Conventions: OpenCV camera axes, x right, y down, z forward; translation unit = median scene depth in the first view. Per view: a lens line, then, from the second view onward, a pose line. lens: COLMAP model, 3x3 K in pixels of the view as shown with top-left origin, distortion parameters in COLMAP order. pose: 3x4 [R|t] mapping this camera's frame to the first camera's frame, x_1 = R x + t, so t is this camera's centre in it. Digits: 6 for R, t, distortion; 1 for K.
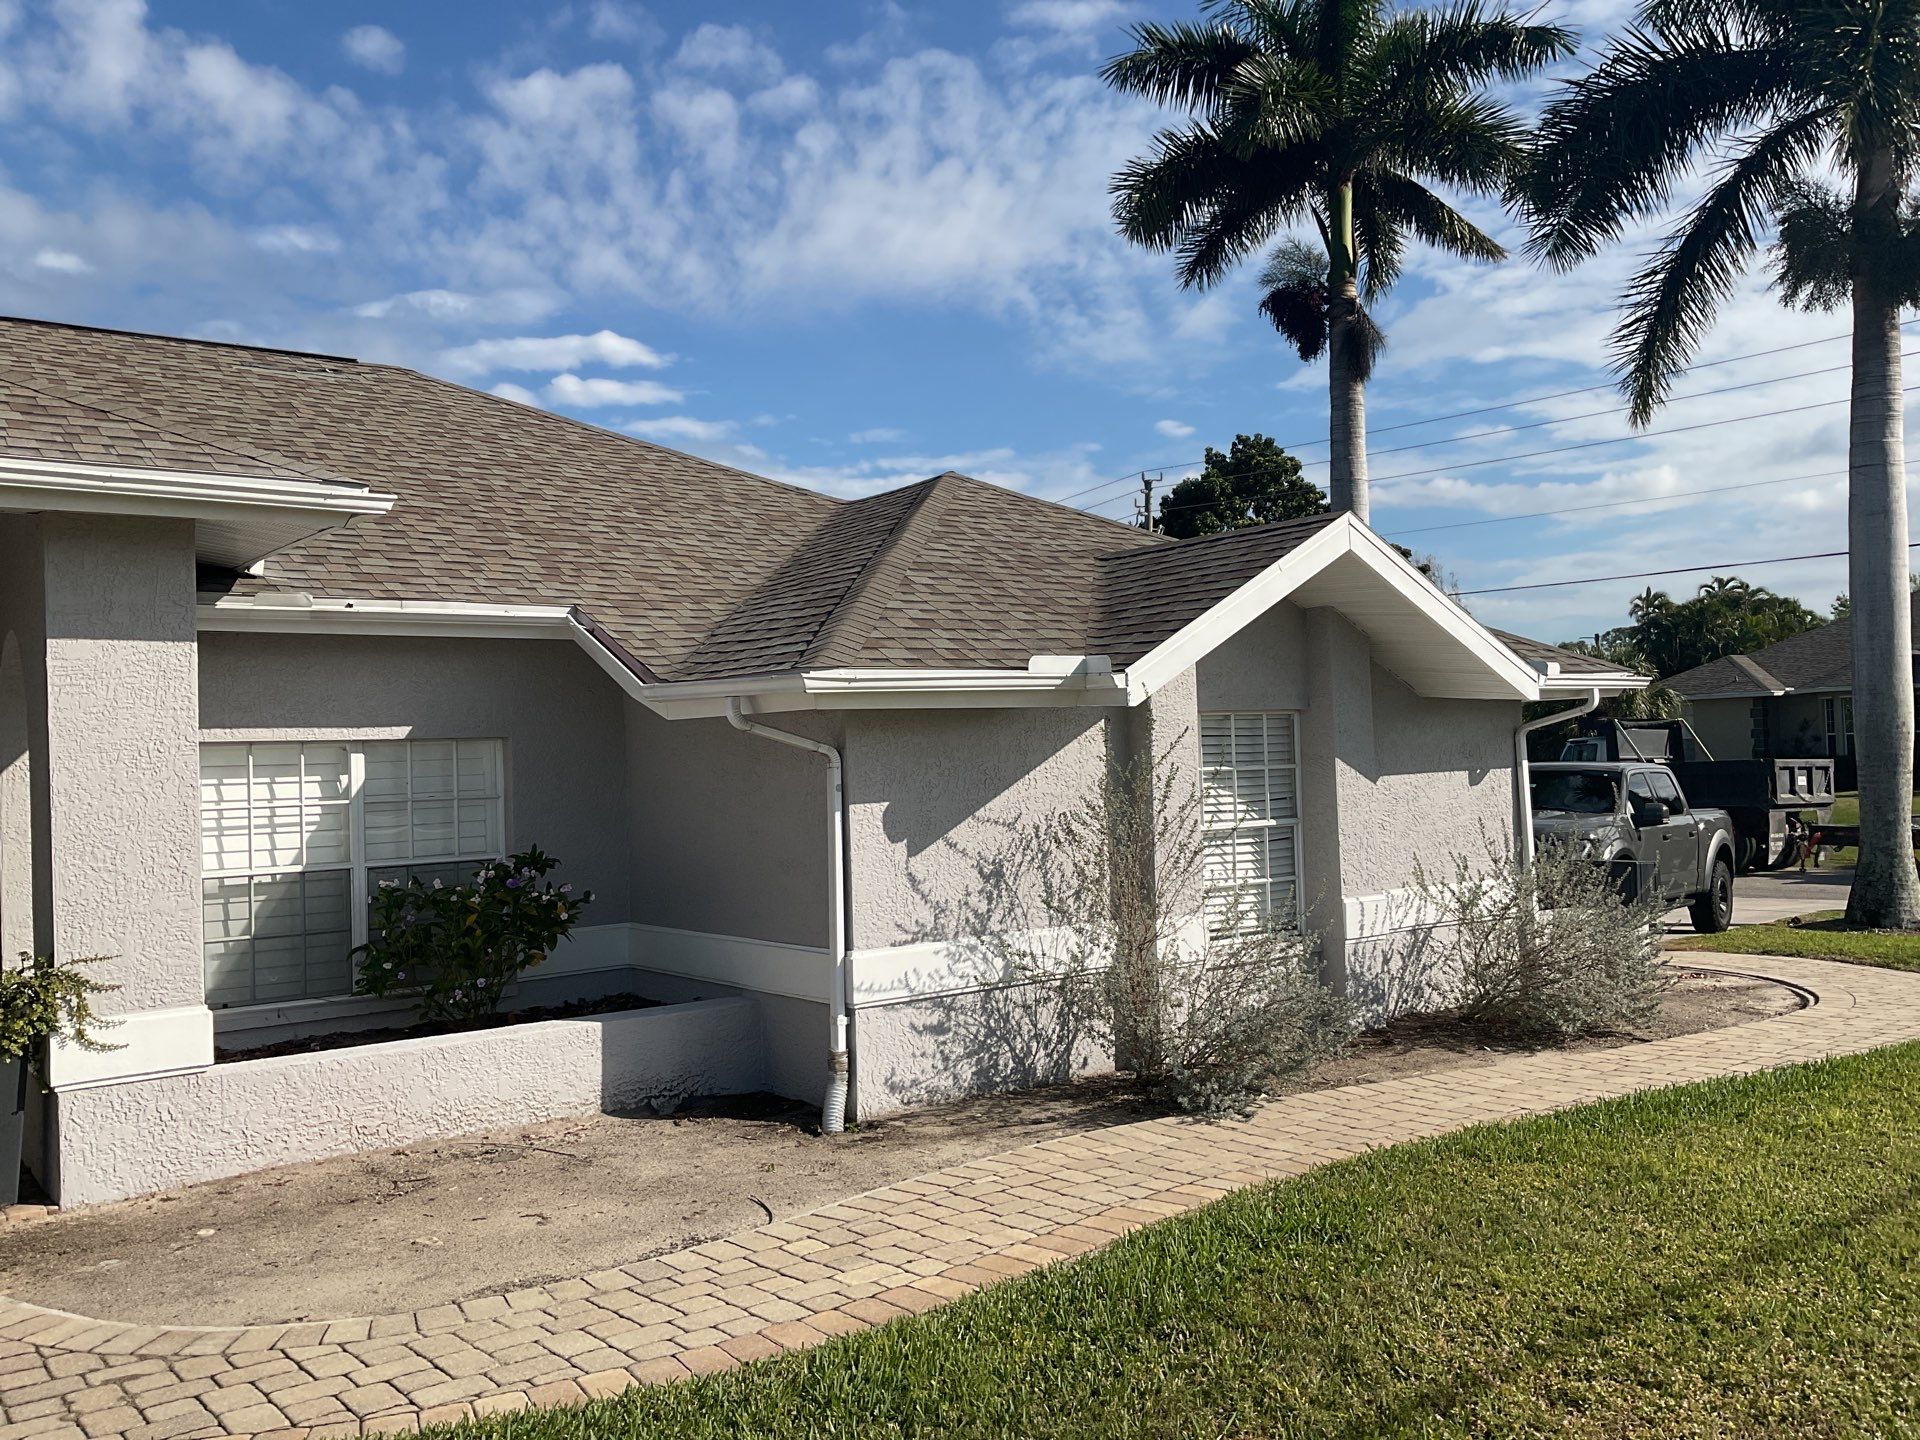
lens RADIAL K [[1568.1, 0, 954.8], [0, 1568.1, 637.6], [0, 0, 1]] dist [0.045865, -0.092447]
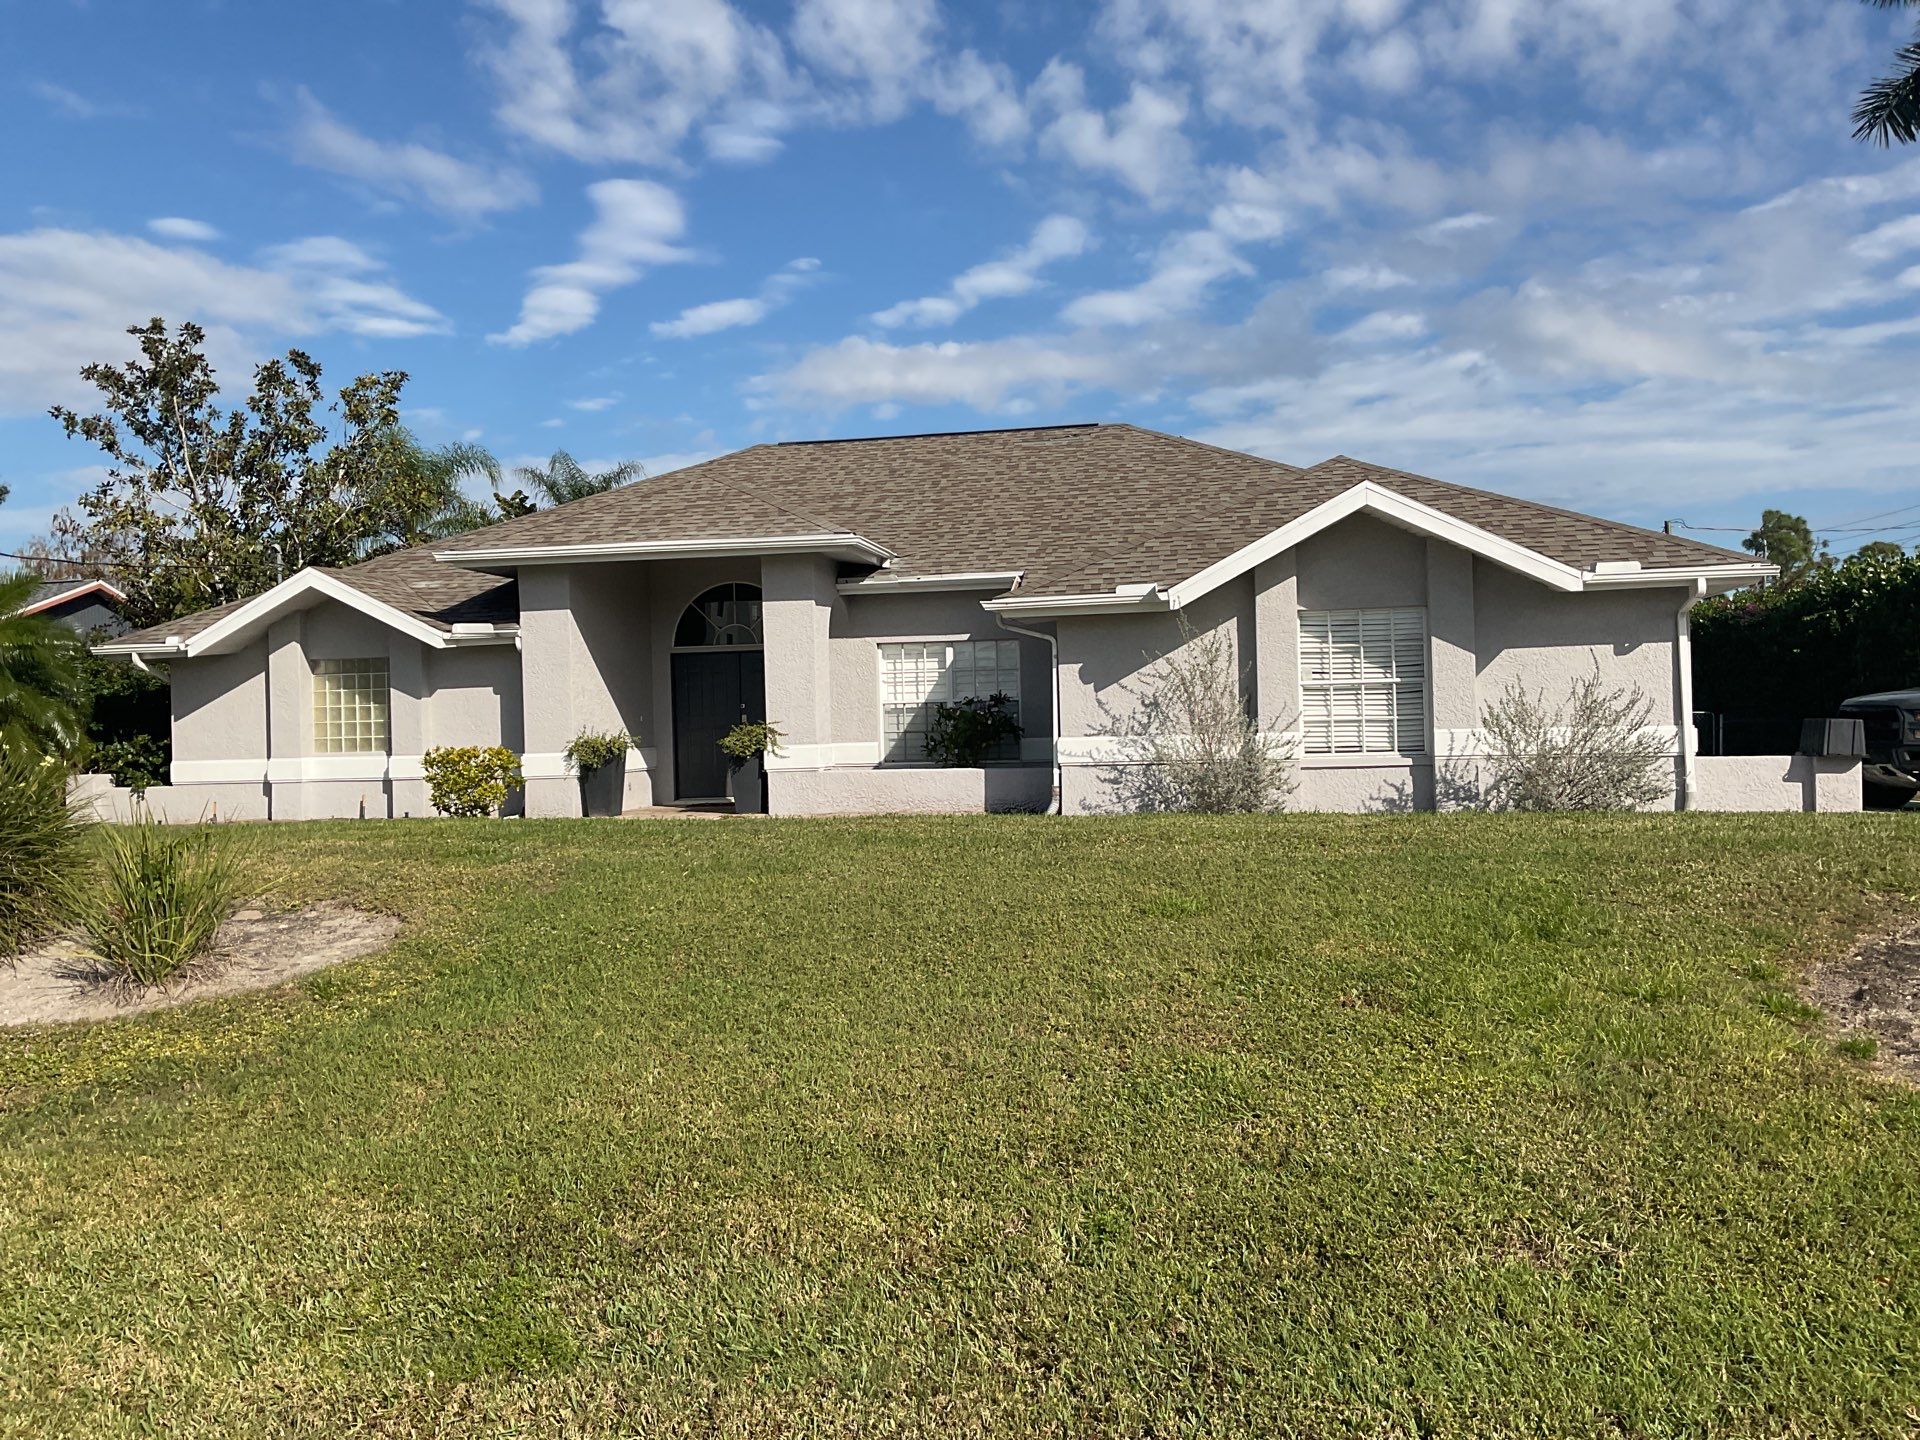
lens RADIAL K [[1551.1, 0, 940.9], [0, 1551.1, 654.9], [0, 0, 1]] dist [0.063130, -0.110091]
pose [[0.655125, -0.020471, -0.755243, 1.267028], [0.061924, 0.997724, 0.026672, 0.030385], [0.752978, -0.064241, 0.654902, -0.387419]]
